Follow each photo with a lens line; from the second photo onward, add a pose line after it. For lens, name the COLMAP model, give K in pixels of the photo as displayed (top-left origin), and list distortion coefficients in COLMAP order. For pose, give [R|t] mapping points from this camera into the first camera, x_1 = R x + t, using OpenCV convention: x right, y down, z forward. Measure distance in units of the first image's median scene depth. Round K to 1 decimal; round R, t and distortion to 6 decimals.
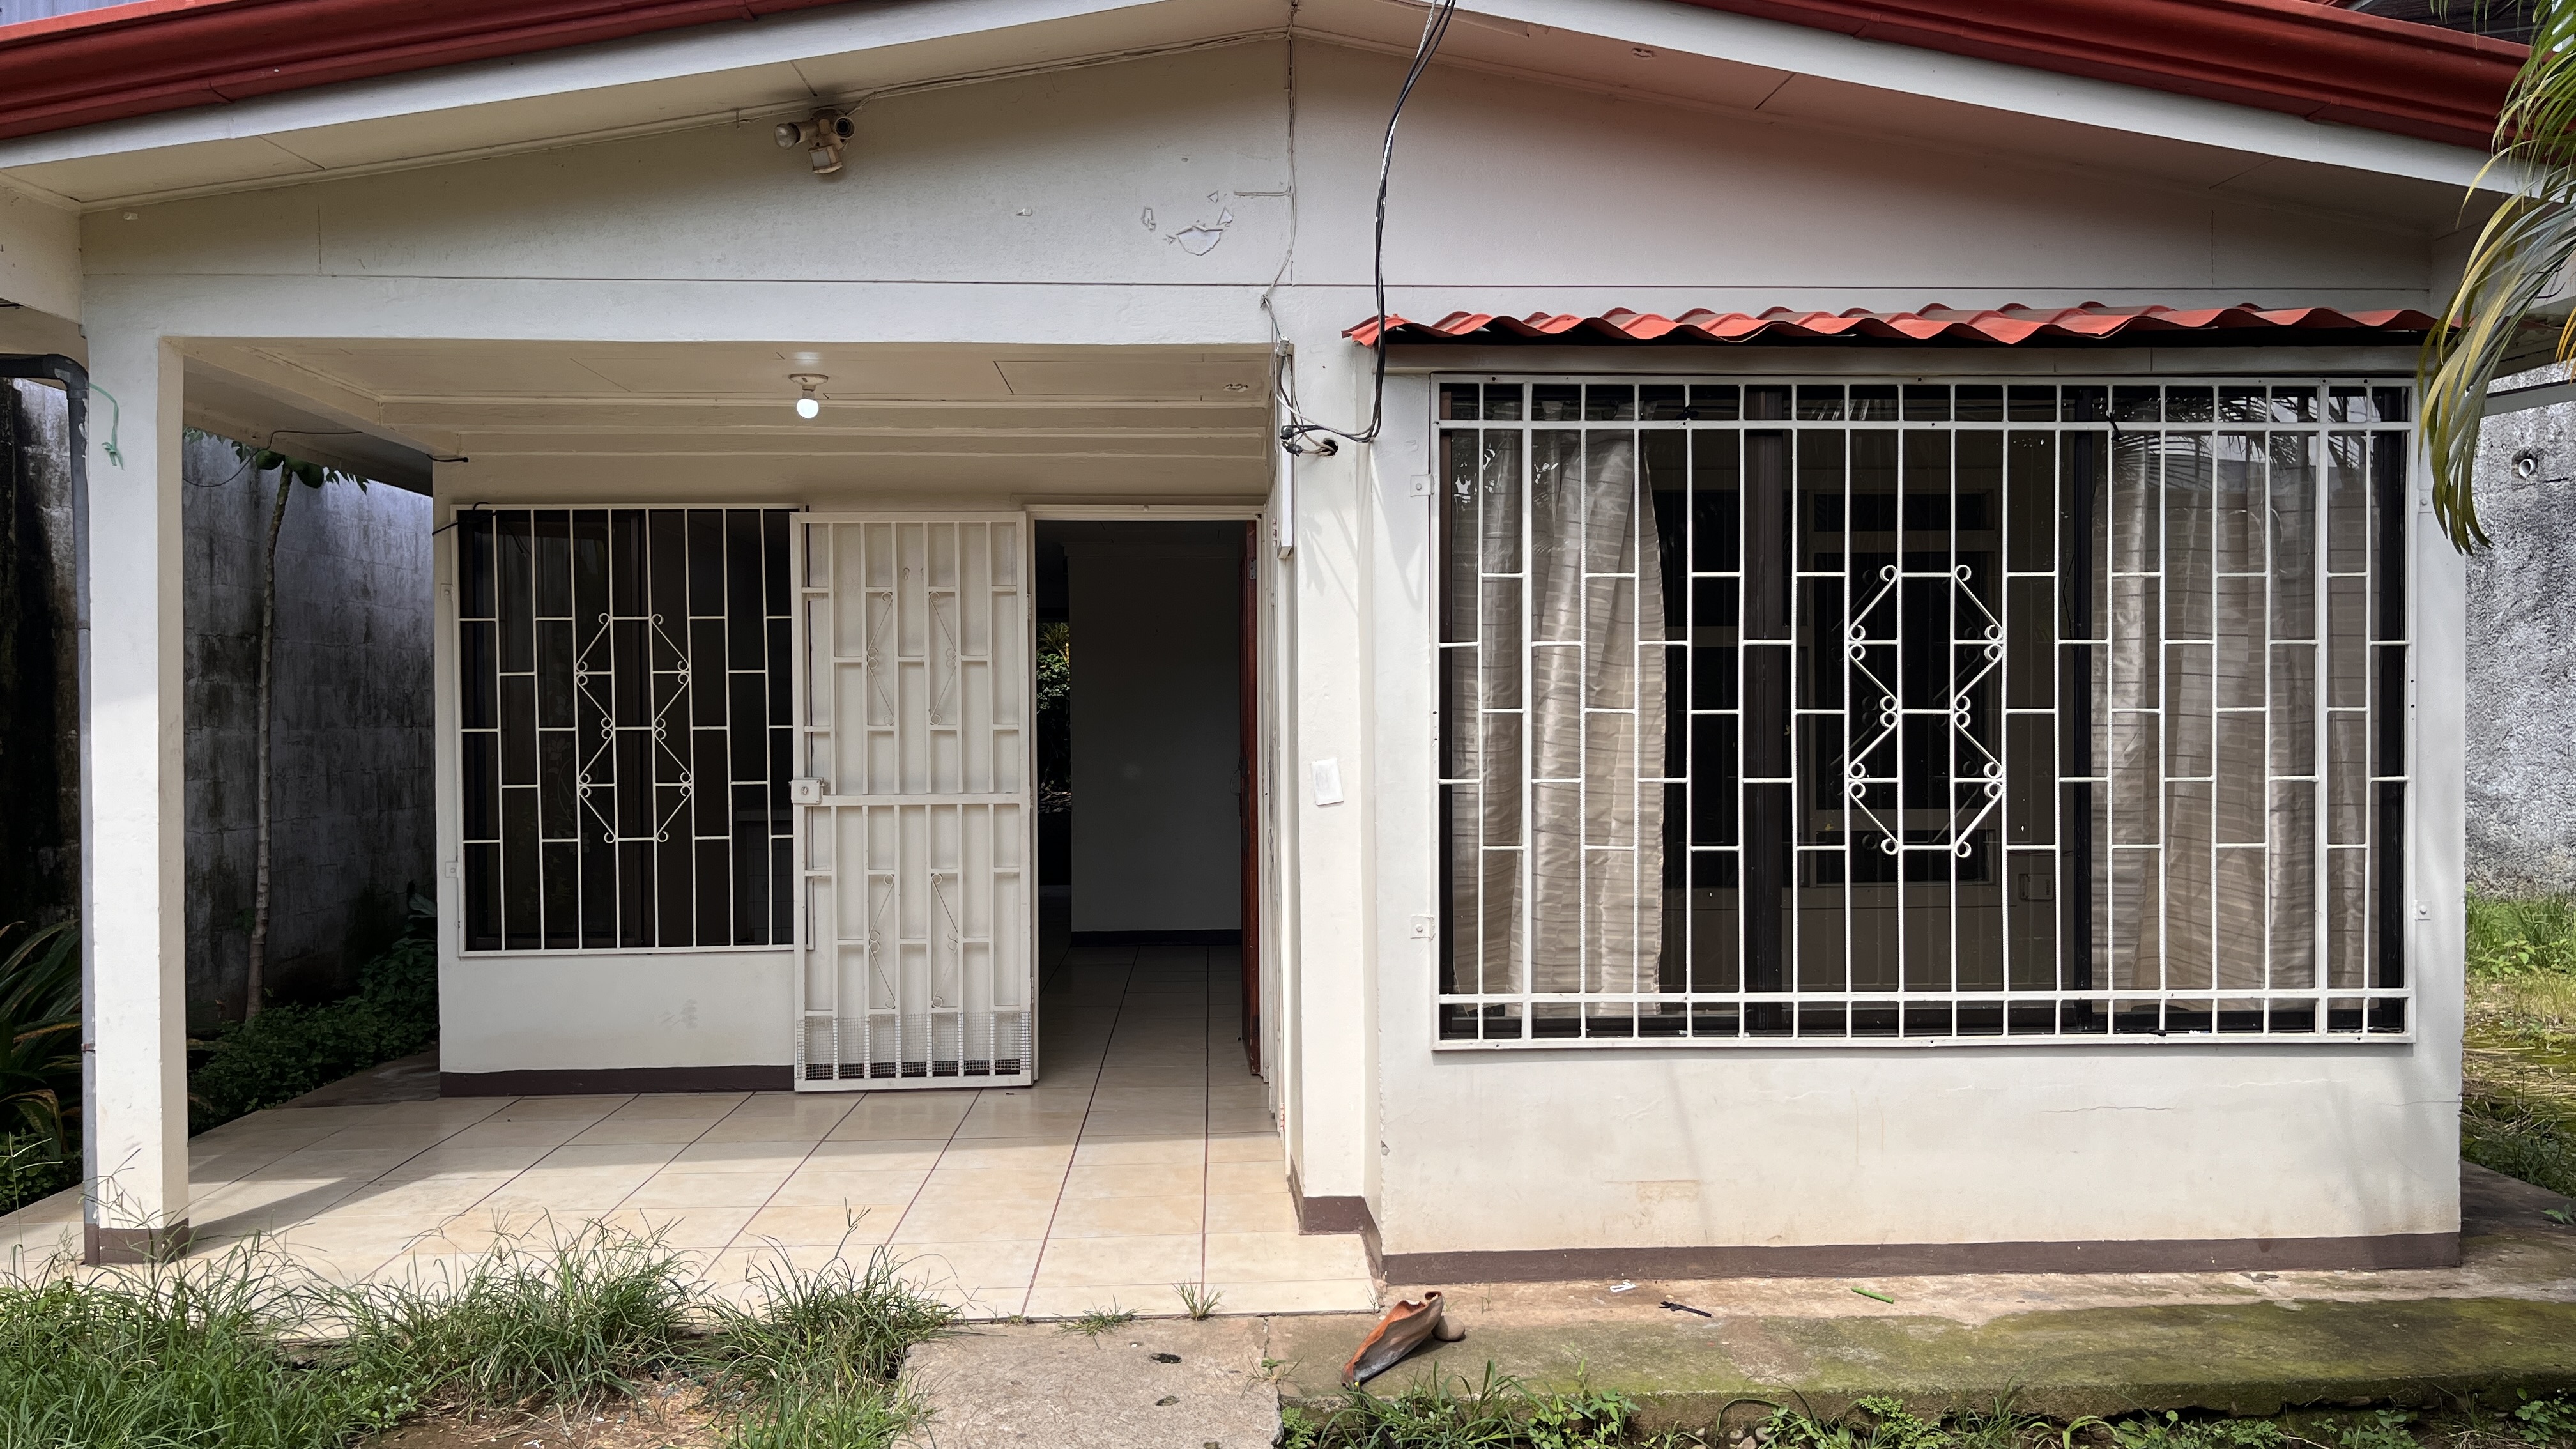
lens RADIAL K [[1944.0, 0, 1265.0], [0, 1944.0, 774.5], [0, 0, 1]] dist [0.040800, -0.042862]
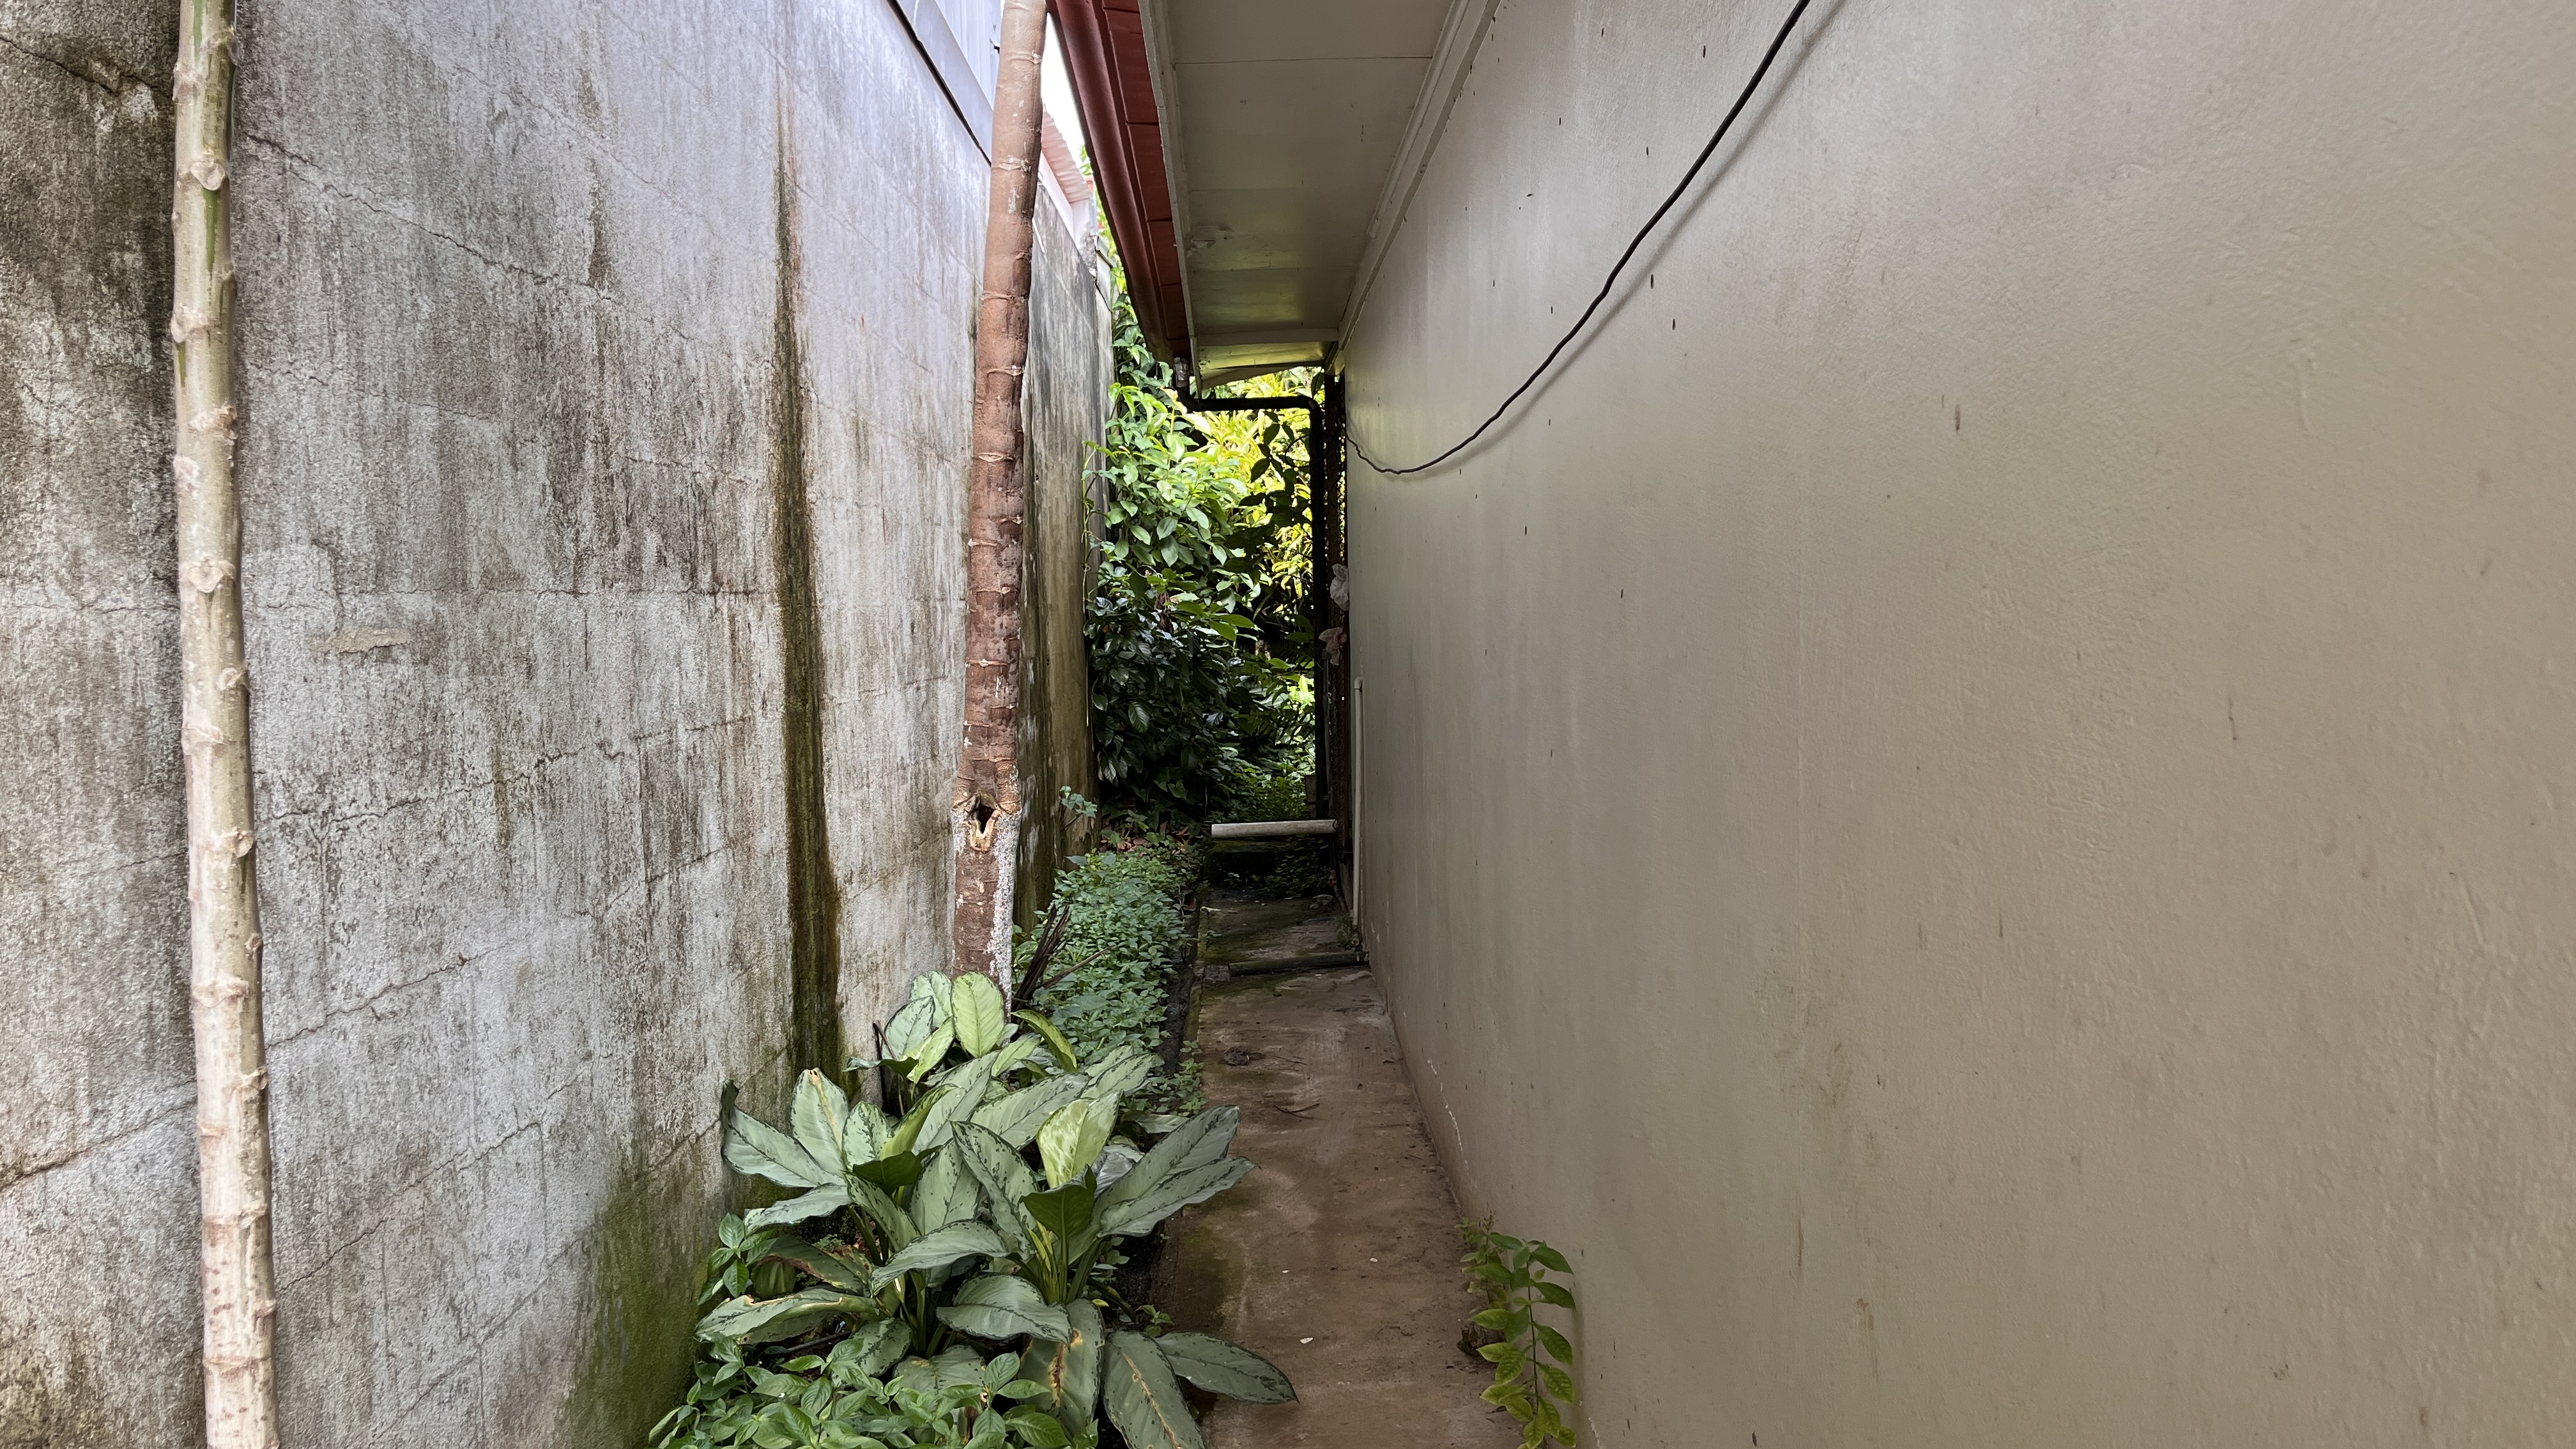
lens RADIAL K [[1944.0, 0, 1280.9], [0, 1944.0, 728.1], [0, 0, 1]] dist [0.040800, -0.042862]
pose [[0.999762, -0.021766, -0.001283, -0.396257], [0.021797, 0.999174, 0.034291, -0.013265], [0.000536, -0.034310, 0.999411, 0.786701]]
